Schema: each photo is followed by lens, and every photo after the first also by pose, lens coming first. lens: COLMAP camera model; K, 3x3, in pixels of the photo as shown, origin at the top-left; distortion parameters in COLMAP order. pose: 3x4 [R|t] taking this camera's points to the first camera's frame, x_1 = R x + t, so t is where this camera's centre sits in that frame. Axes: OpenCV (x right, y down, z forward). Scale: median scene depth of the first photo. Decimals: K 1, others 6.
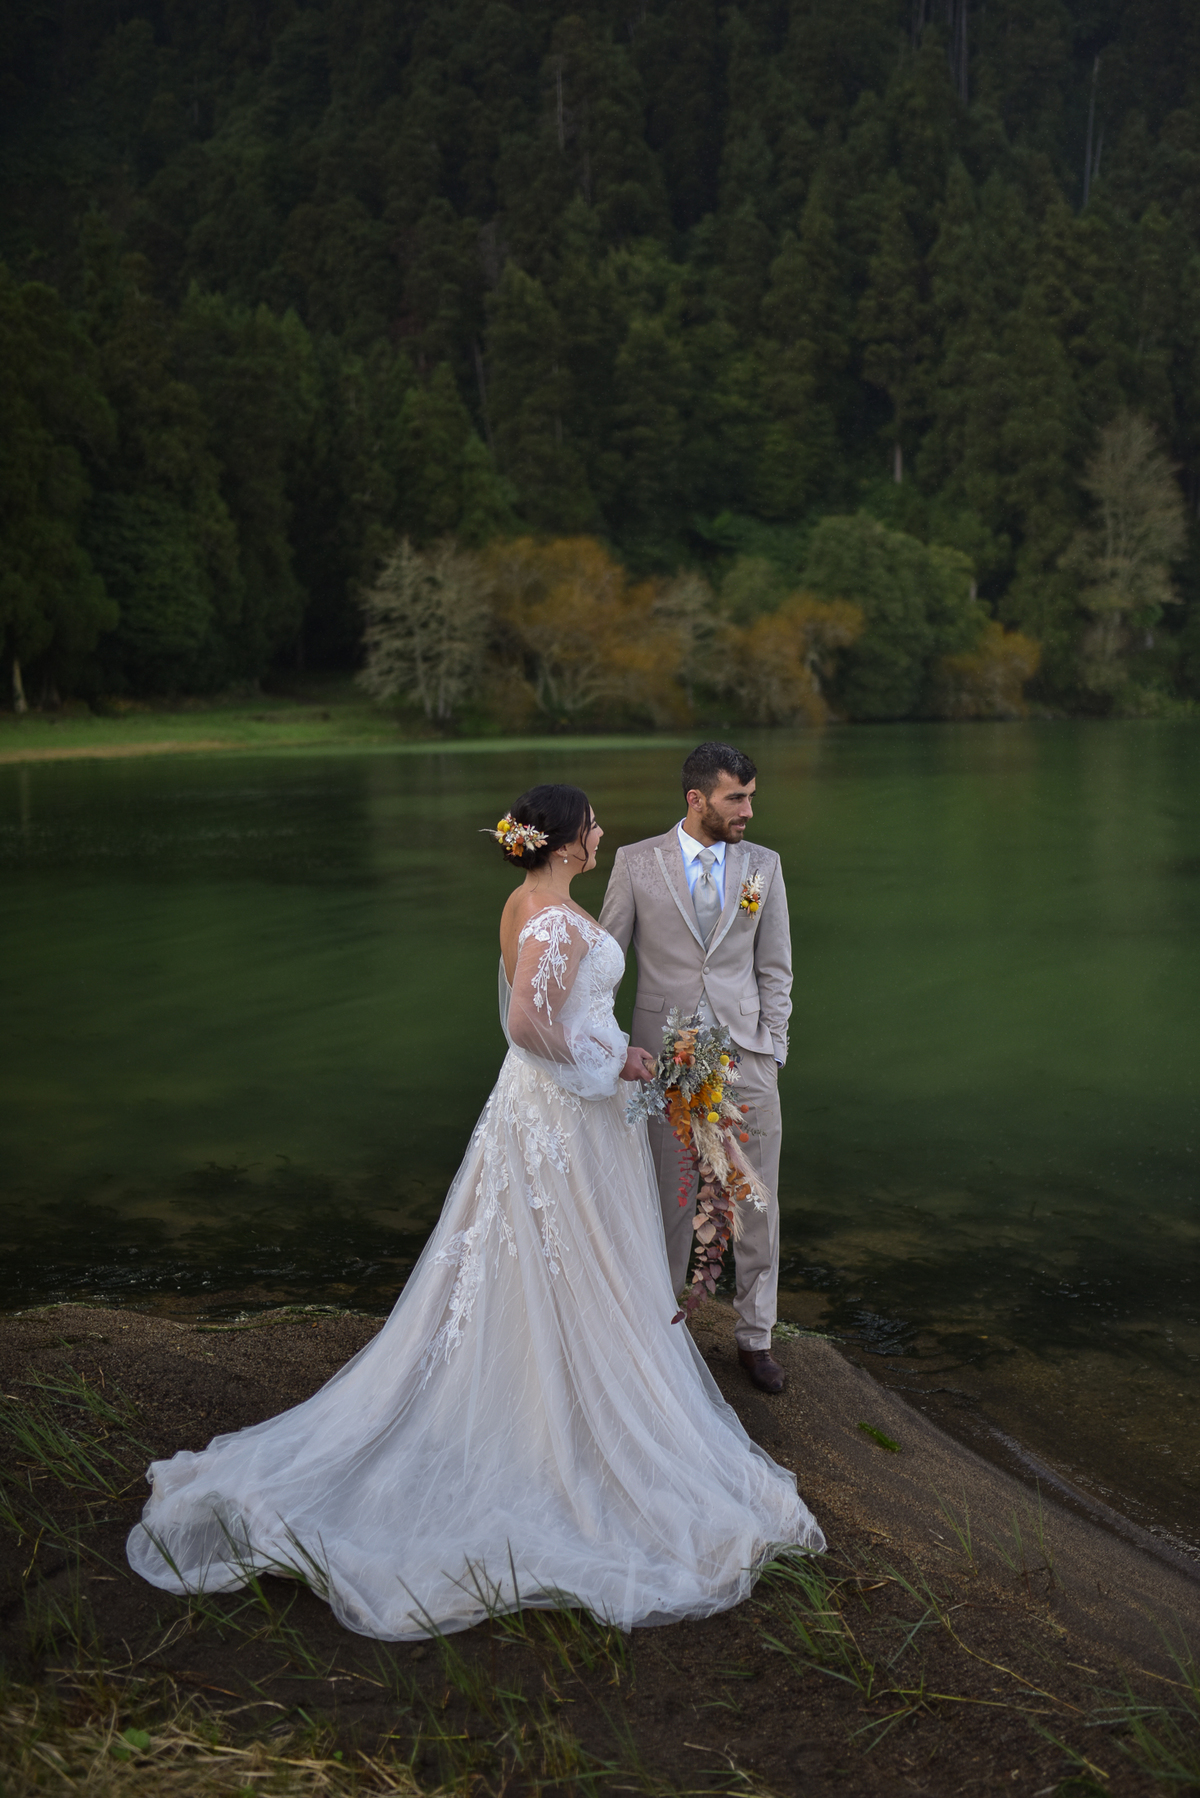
lens RADIAL K [[1712.3, 0, 601.4], [0, 1712.3, 892.2], [0, 0, 1]] dist [-0.066797, 0.092856]
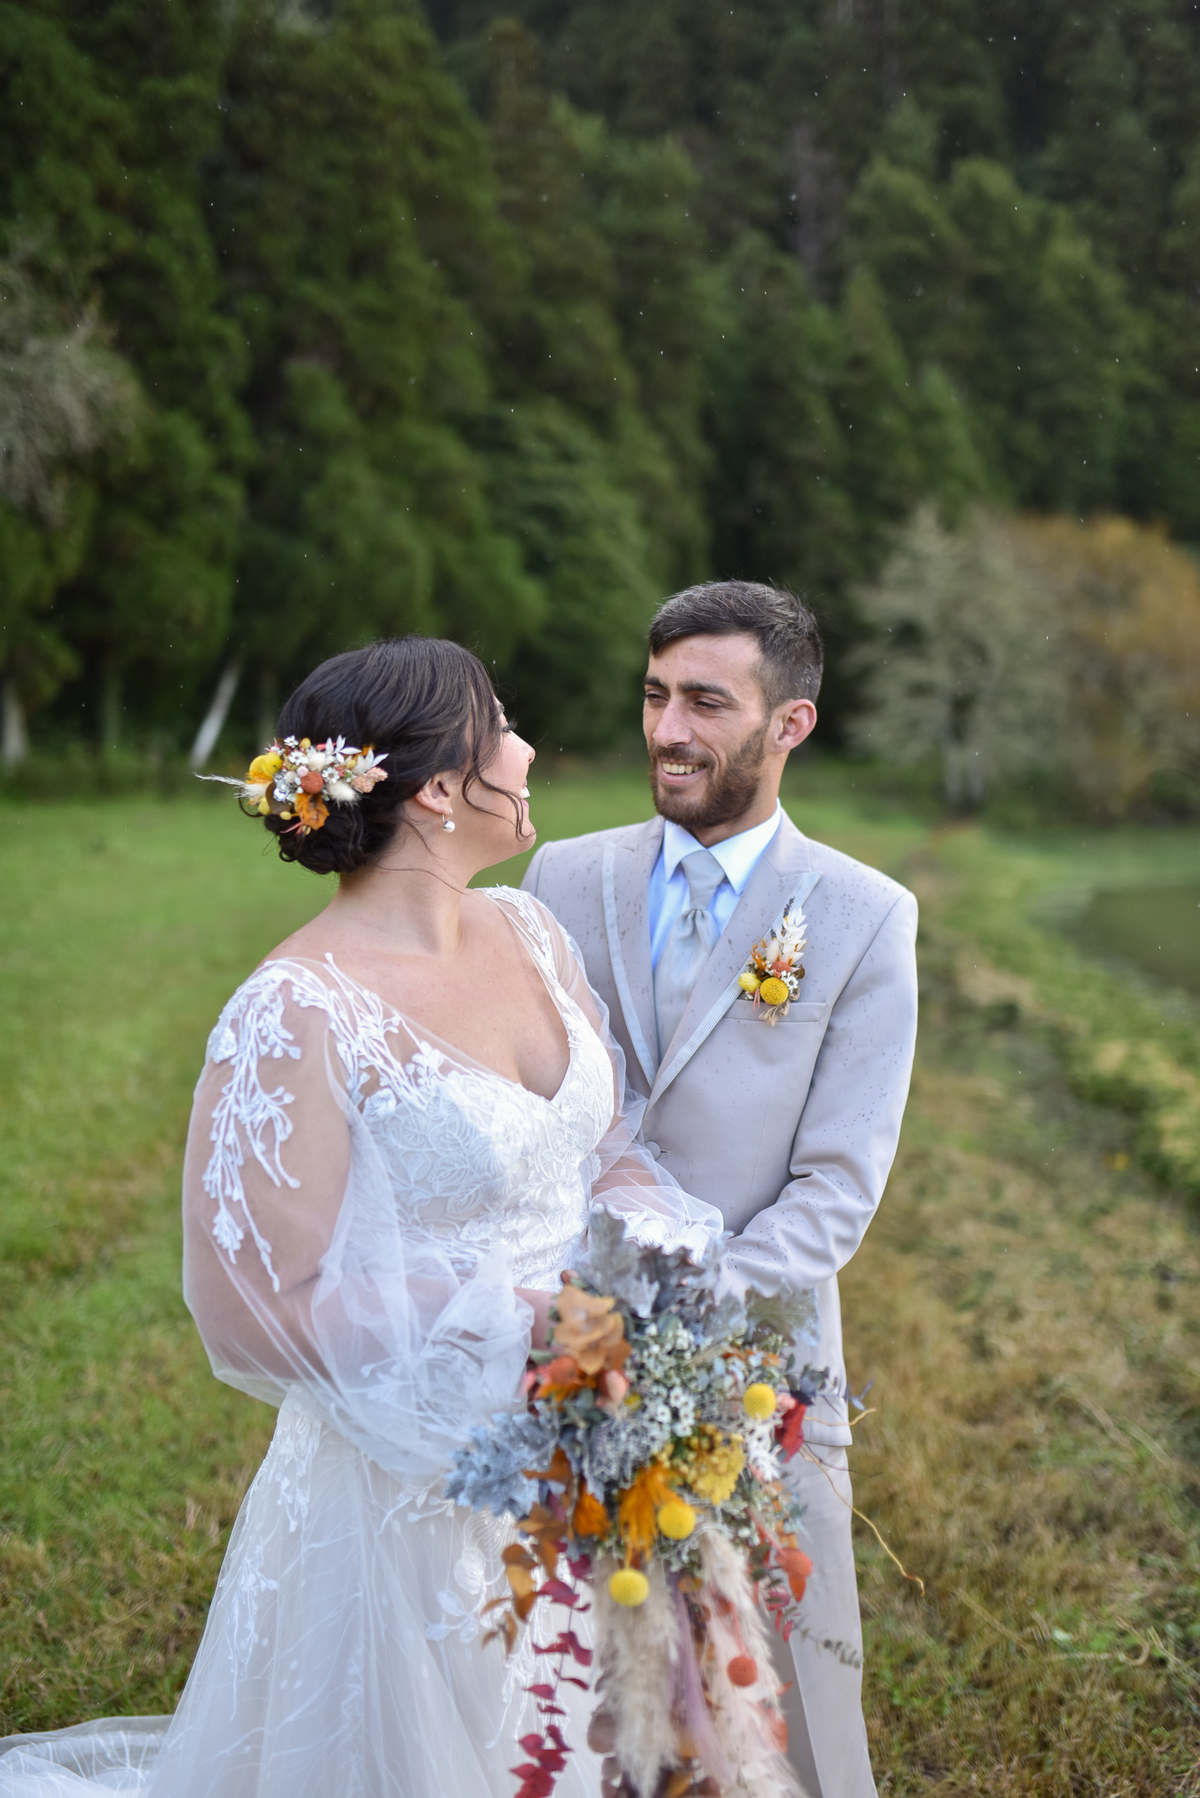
lens RADIAL K [[1712.3, 0, 601.4], [0, 1712.3, 892.2], [0, 0, 1]] dist [-0.066797, 0.092856]
pose [[0.998392, 0.006242, 0.056334, -0.270349], [-0.003560, 0.998861, -0.047590, -0.038580], [-0.056567, 0.047313, 0.997277, 0.405853]]
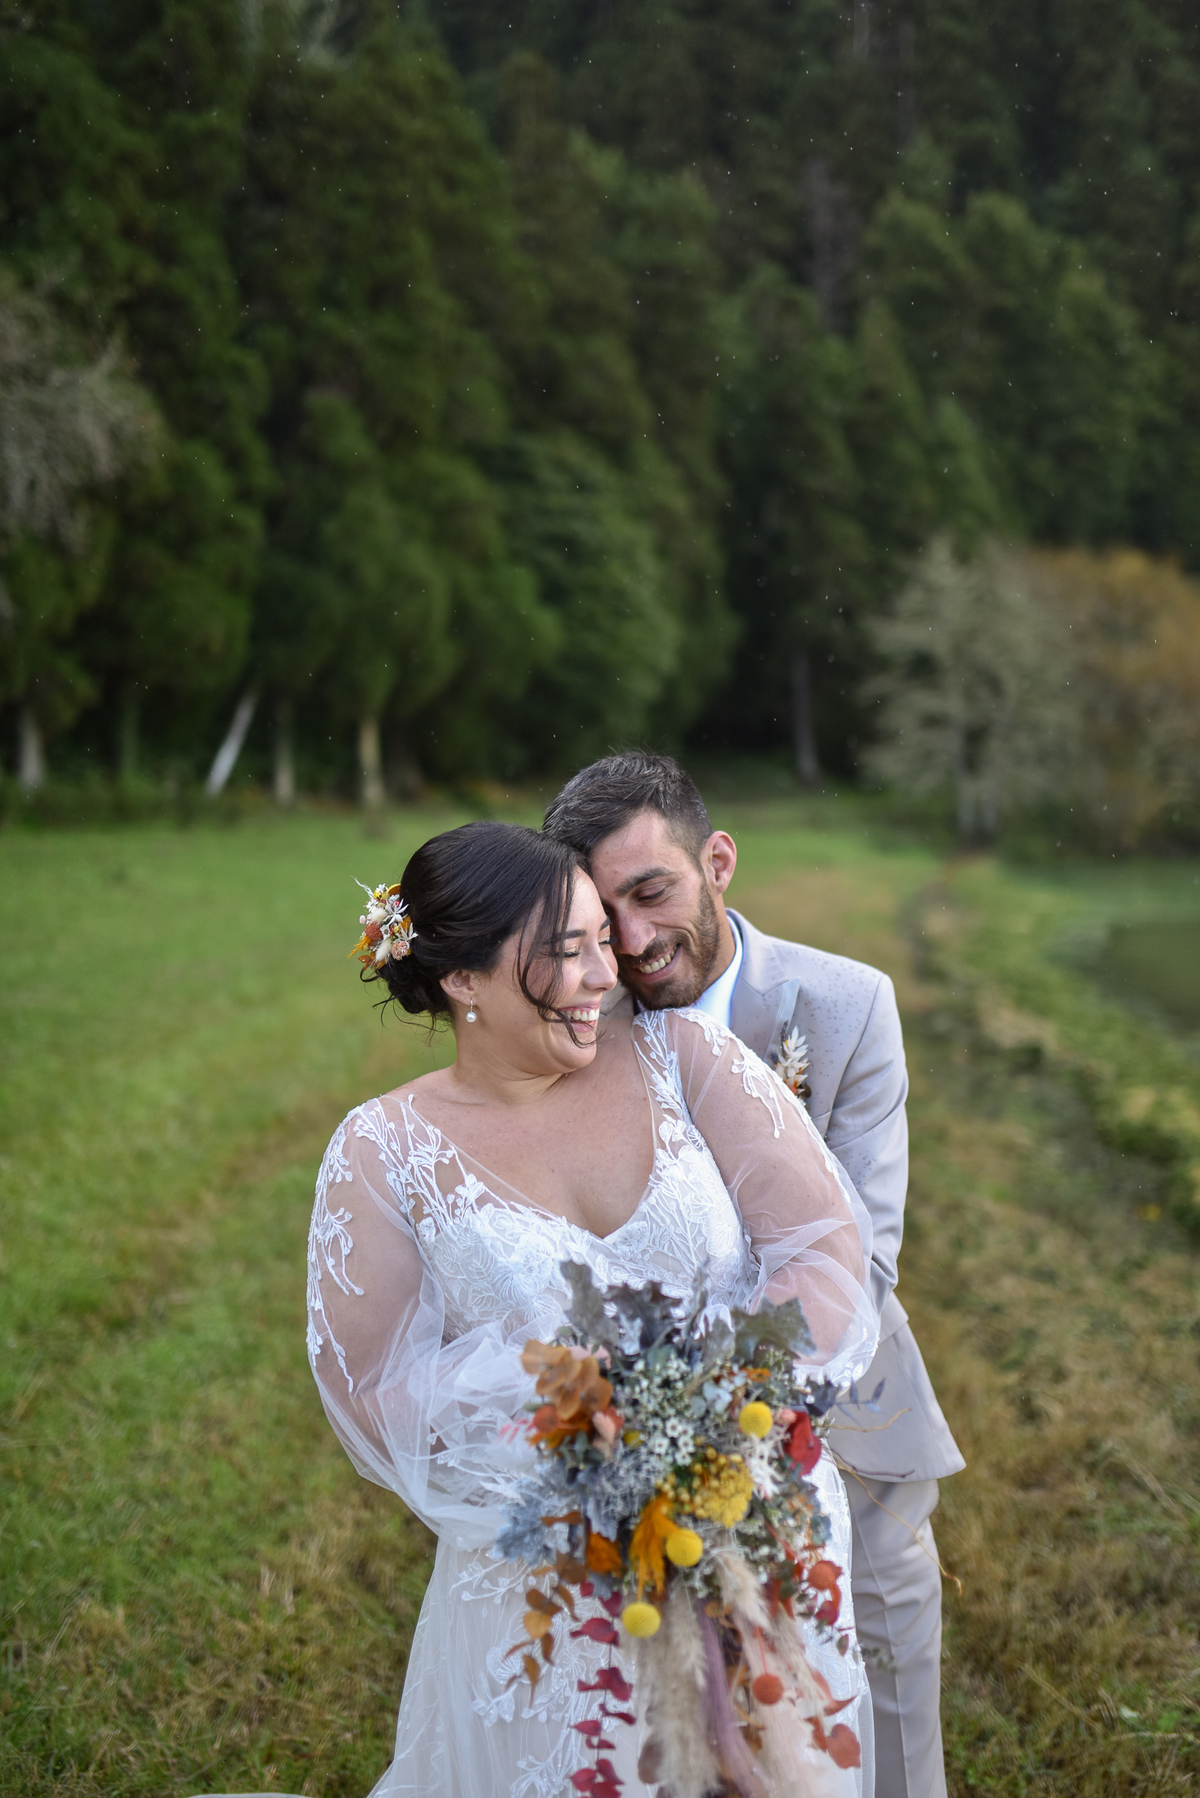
lens RADIAL K [[1712.3, 0, 601.4], [0, 1712.3, 892.2], [0, 0, 1]] dist [-0.066797, 0.092856]
pose [[0.998583, 0.014599, 0.051178, -0.271898], [-0.011407, 0.998004, -0.062118, -0.039789], [-0.051983, 0.061446, 0.996756, 0.405121]]
